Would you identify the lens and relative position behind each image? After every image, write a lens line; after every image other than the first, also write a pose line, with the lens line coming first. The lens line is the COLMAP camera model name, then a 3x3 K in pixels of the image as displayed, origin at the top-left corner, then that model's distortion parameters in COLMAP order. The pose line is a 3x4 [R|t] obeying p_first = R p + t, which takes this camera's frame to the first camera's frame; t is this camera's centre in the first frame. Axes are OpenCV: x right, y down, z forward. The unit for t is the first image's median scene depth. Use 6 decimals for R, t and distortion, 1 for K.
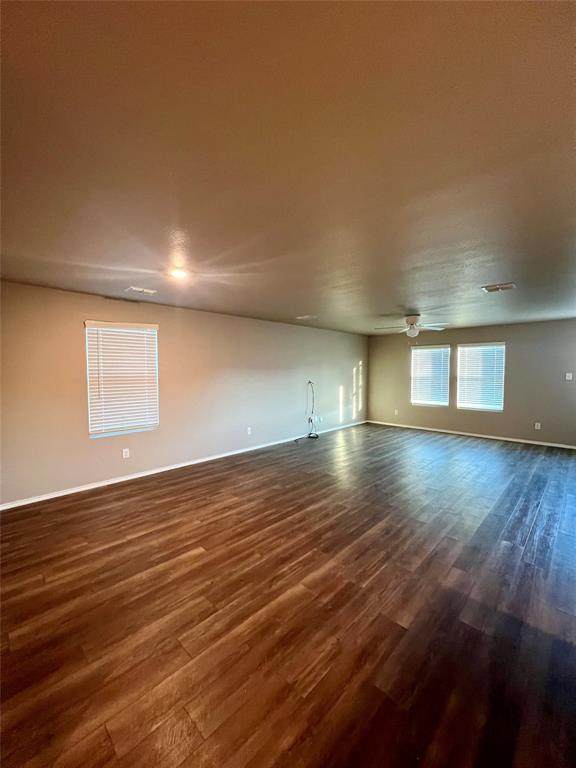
lens RADIAL K [[307.7, 0, 288.6], [0, 307.7, 382.8], [0, 0, 1]] dist [0.000323, 0.000072]
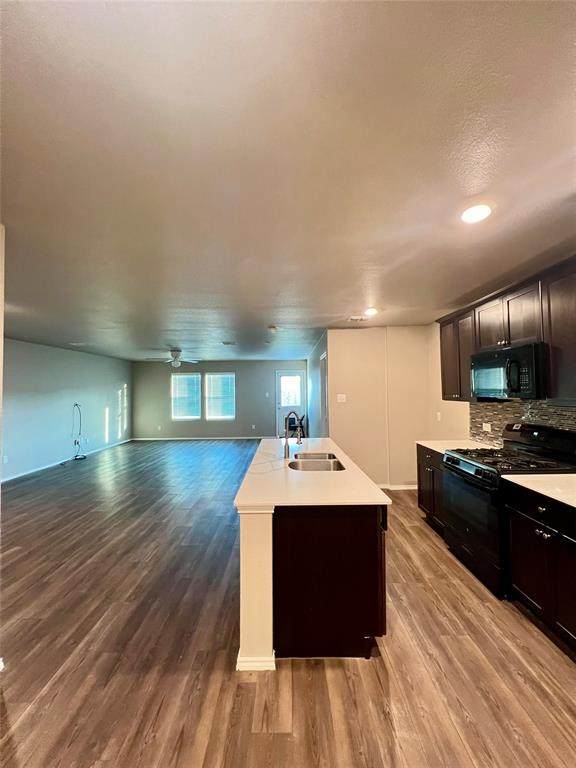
lens RADIAL K [[309.2, 0, 287.5], [0, 309.2, 380.0], [0, 0, 1]] dist [0.000288, -0.000070]
pose [[0.717080, 0.016932, 0.696786, -0.143435], [0.038801, 0.997185, -0.064163, 0.009412], [-0.695910, 0.073046, 0.714404, -0.225624]]
